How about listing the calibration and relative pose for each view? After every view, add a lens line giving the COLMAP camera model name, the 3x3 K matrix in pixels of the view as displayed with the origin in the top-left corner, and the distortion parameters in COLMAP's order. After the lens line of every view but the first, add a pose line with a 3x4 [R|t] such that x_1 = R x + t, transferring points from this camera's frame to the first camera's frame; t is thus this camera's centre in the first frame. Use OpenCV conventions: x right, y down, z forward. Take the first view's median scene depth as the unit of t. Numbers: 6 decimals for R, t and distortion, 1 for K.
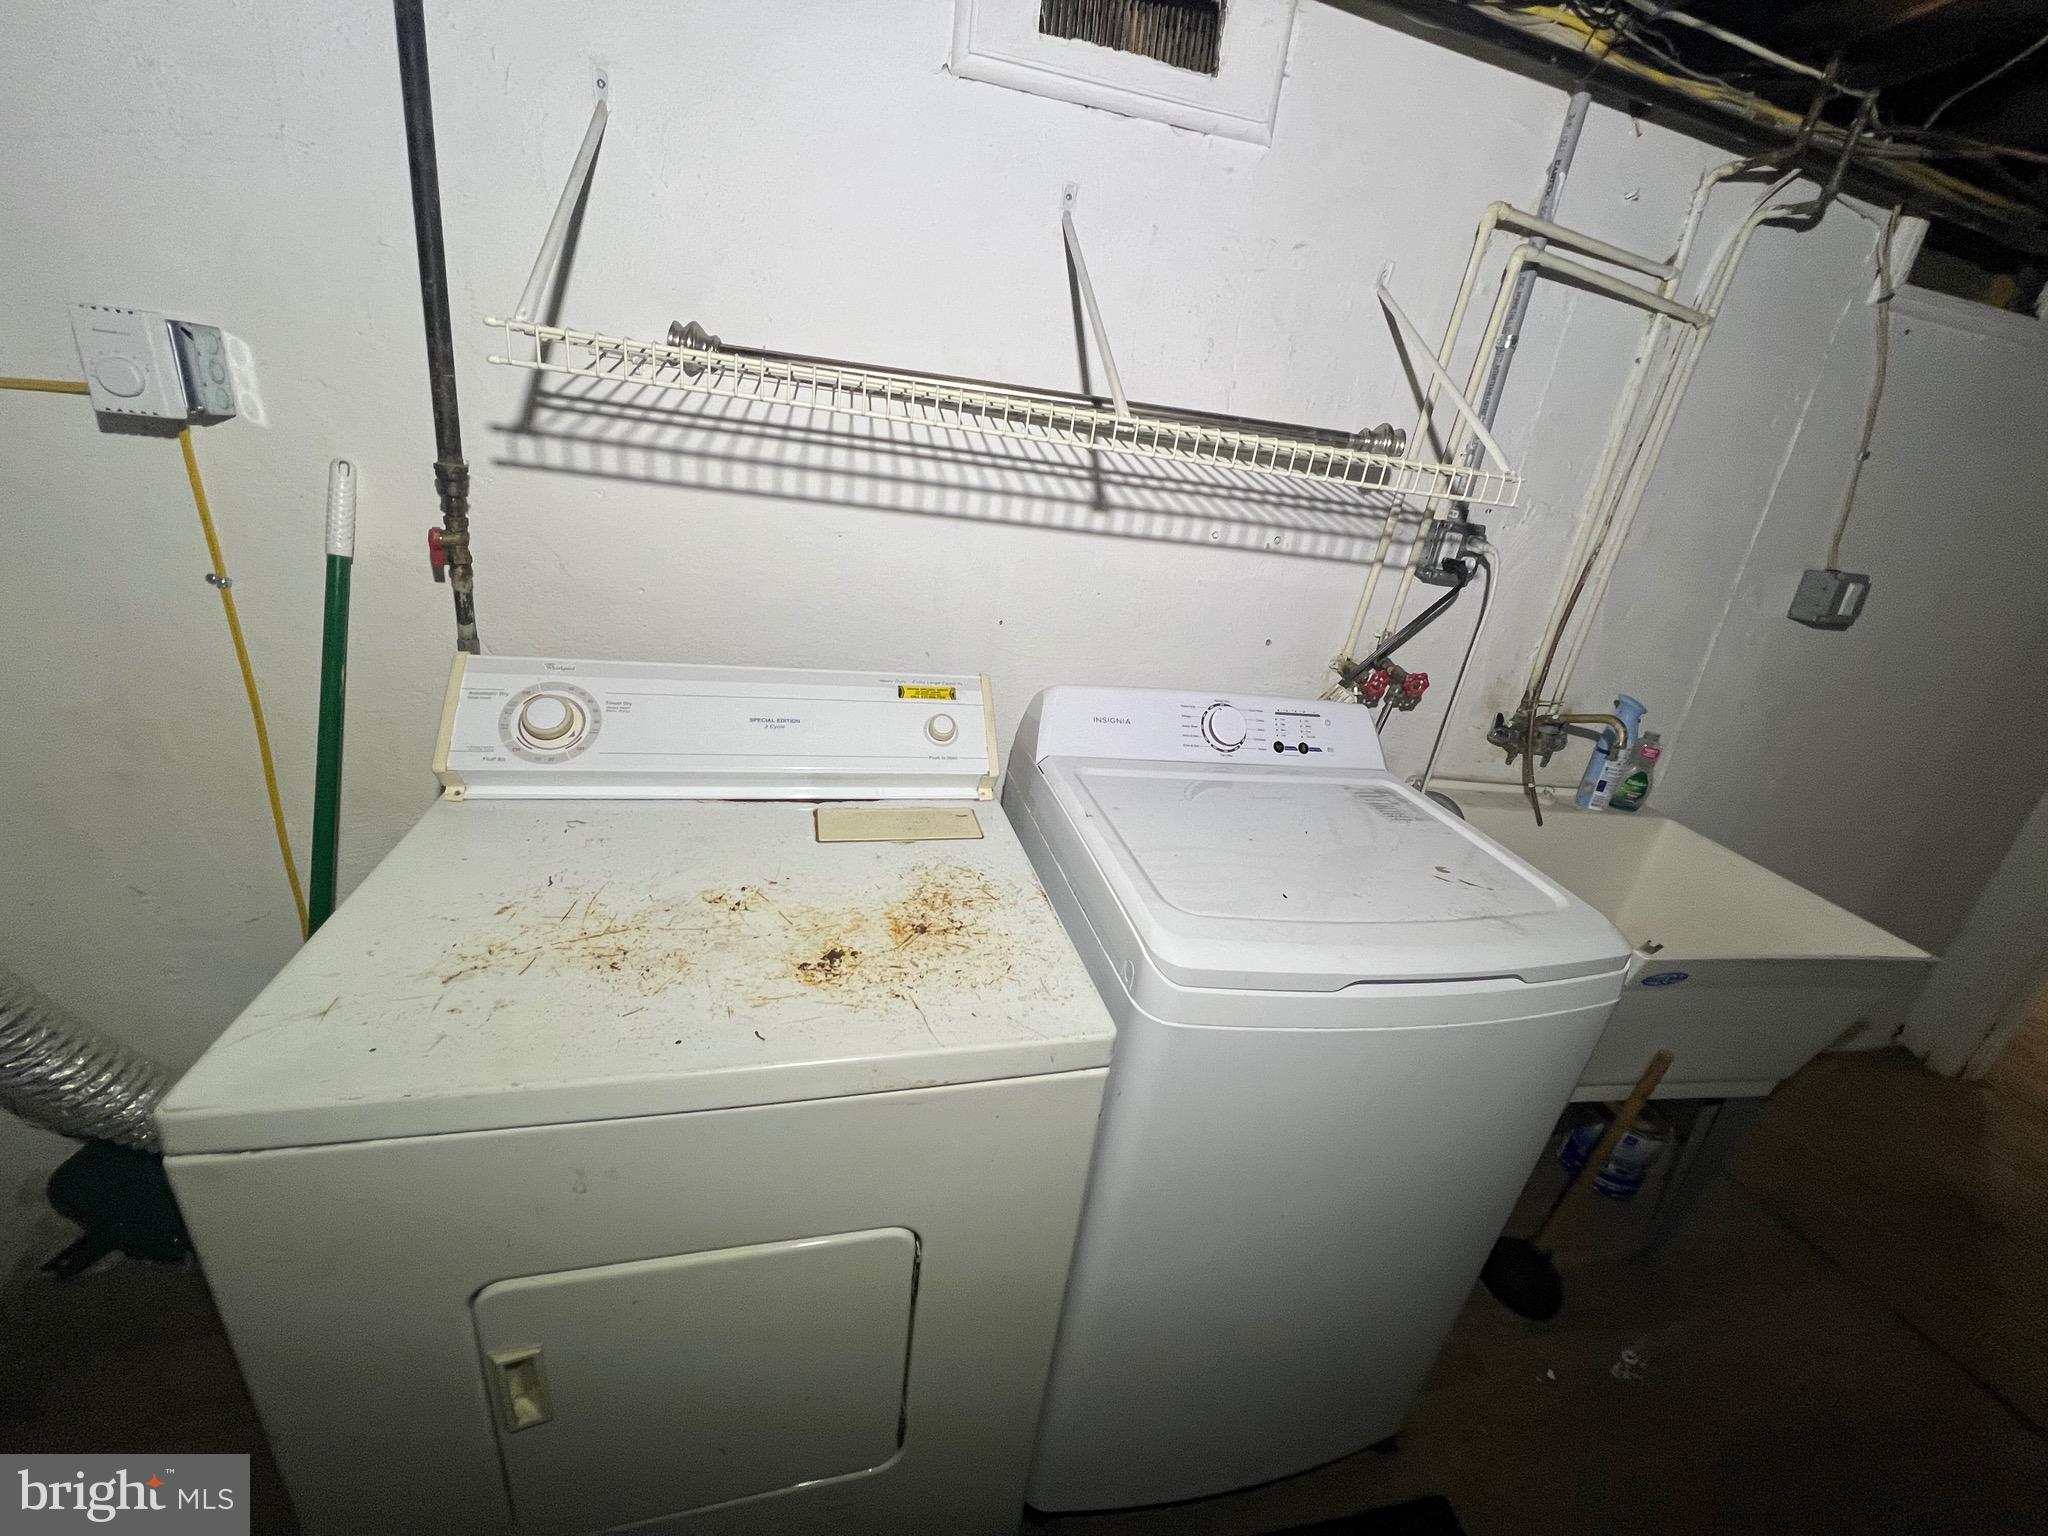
lens RADIAL K [[817.0, 0, 1030.4], [0, 817.0, 767.7], [0, 0, 1]] dist [0.001500, -0.000158]
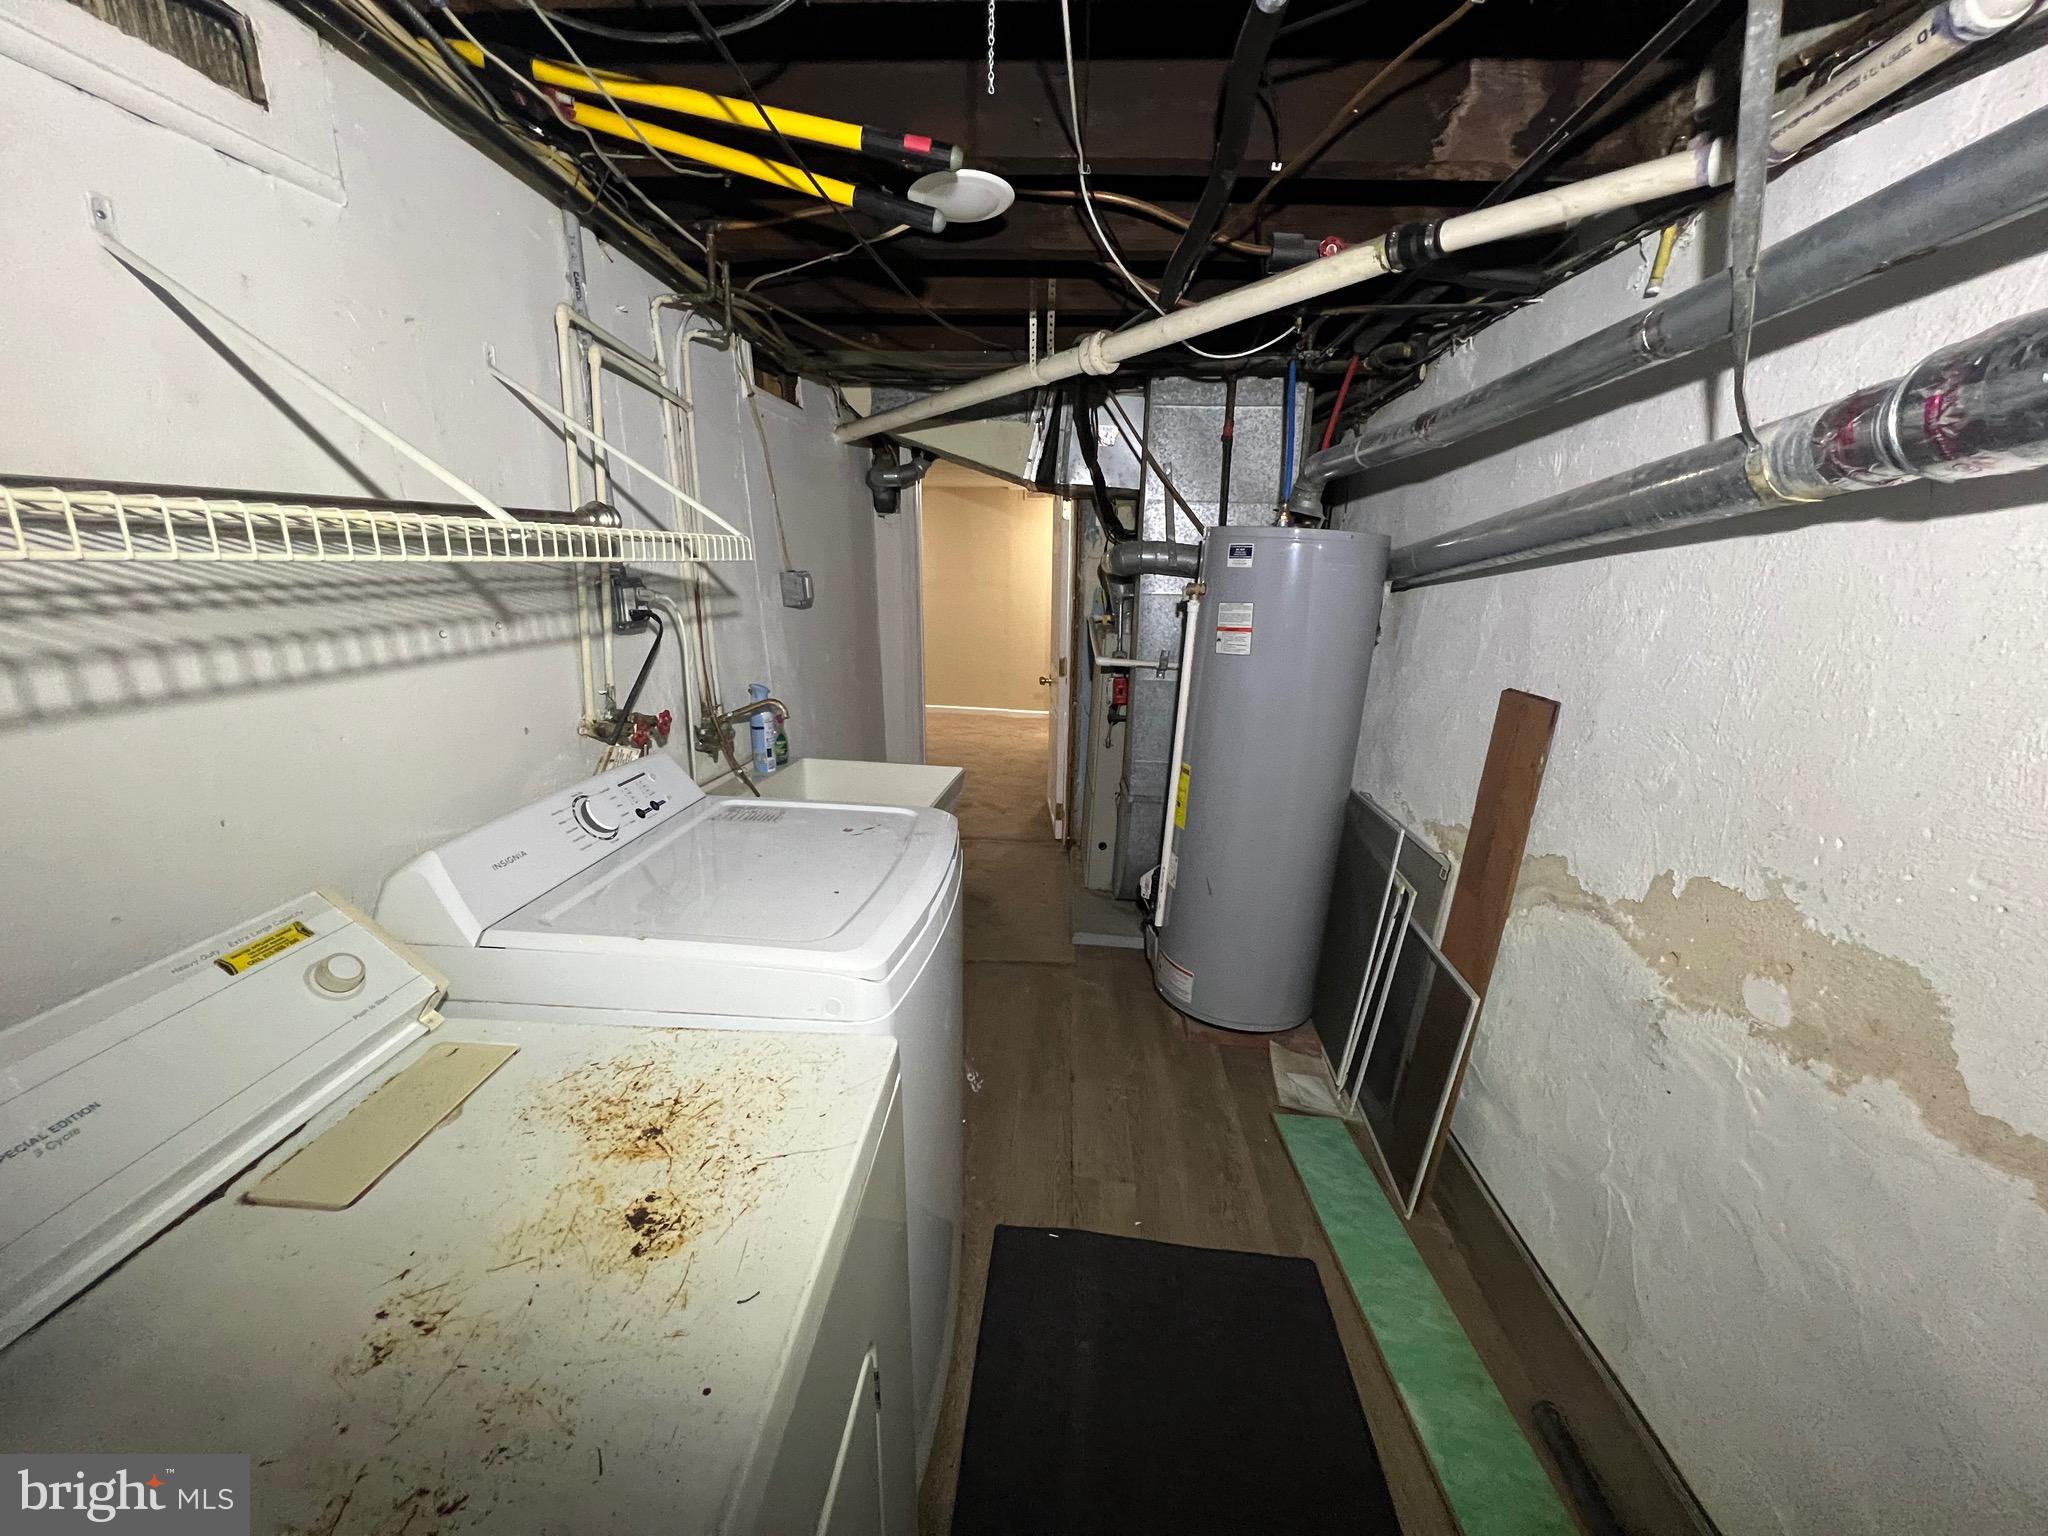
lens RADIAL K [[824.5, 0, 1023.5], [0, 824.5, 766.9], [0, 0, 1]] dist [-0.006997, 0.000246]
pose [[0.296582, -0.352363, 0.887626, -0.446259], [0.377999, 0.896852, 0.229725, -0.133207], [-0.877015, 0.267390, 0.399183, 0.157053]]
